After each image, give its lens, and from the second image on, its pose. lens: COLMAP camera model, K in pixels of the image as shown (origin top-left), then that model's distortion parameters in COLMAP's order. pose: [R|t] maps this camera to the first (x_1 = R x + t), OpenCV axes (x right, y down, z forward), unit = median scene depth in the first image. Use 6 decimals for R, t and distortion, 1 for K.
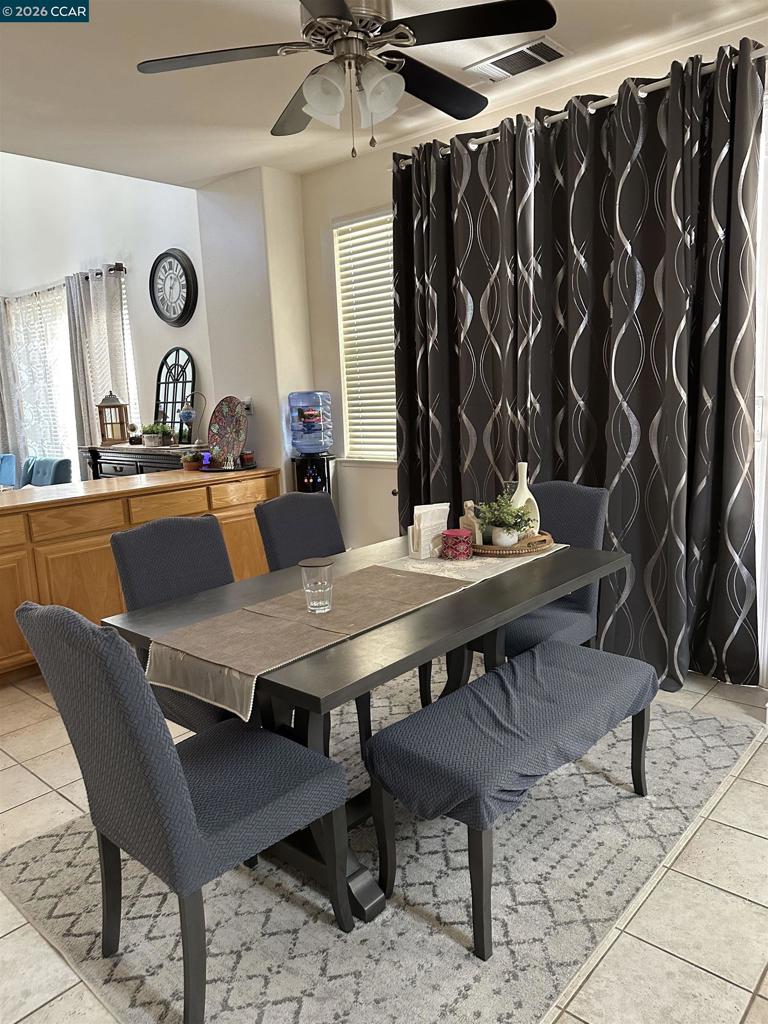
lens RADIAL K [[725.7, 0, 397.0], [0, 725.7, 522.5], [0, 0, 1]] dist [0.006026, -0.007860]
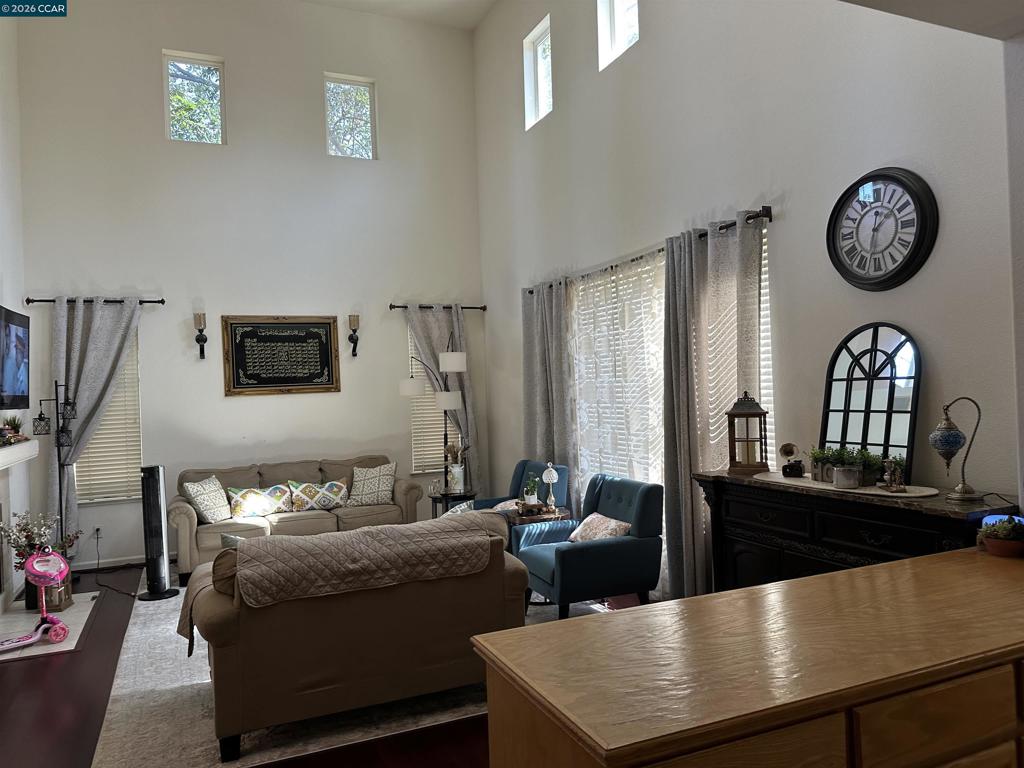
lens RADIAL K [[715.5, 0, 493.7], [0, 715.5, 386.9], [0, 0, 1]] dist [0.055550, -0.086859]
pose [[0.897594, 0.002757, -0.440815, -0.315769], [-0.074696, 0.986471, -0.145928, -0.072676], [0.434449, 0.163911, 0.885657, 0.319290]]
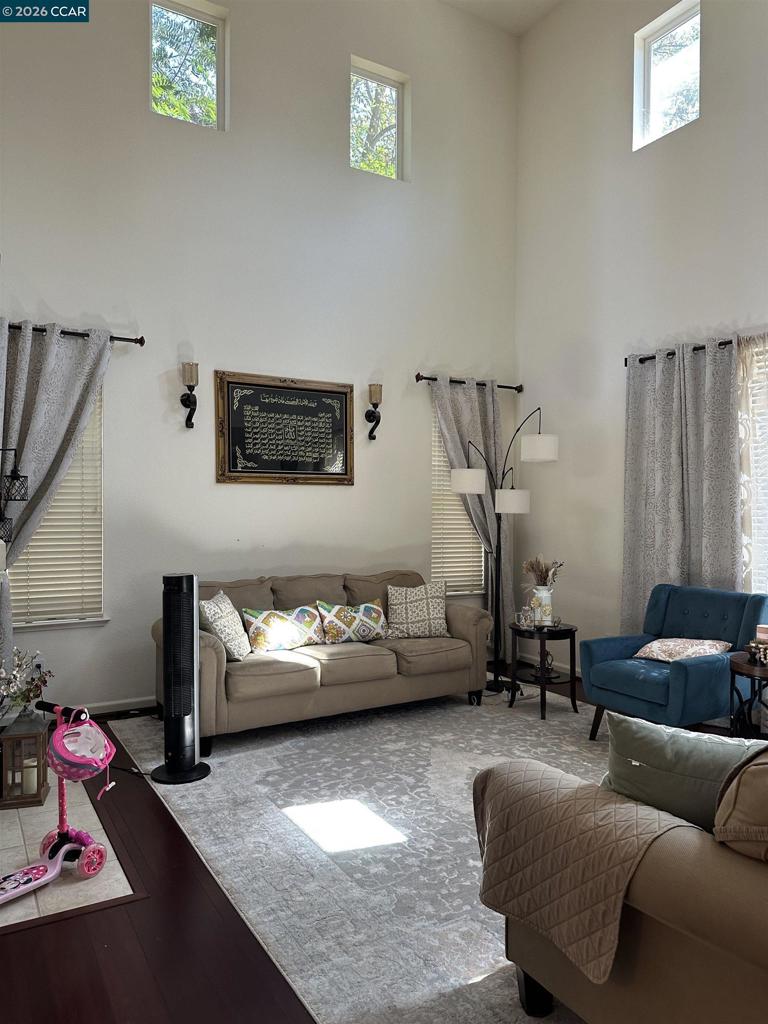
lens RADIAL K [[715.5, 0, 384.0], [0, 715.5, 523.2], [0, 0, 1]] dist [0.055550, -0.086859]
pose [[0.942991, 0.045170, -0.329738, -0.766821], [-0.095873, 0.985618, -0.139162, -0.049145], [0.318710, 0.162841, 0.933759, 0.454139]]
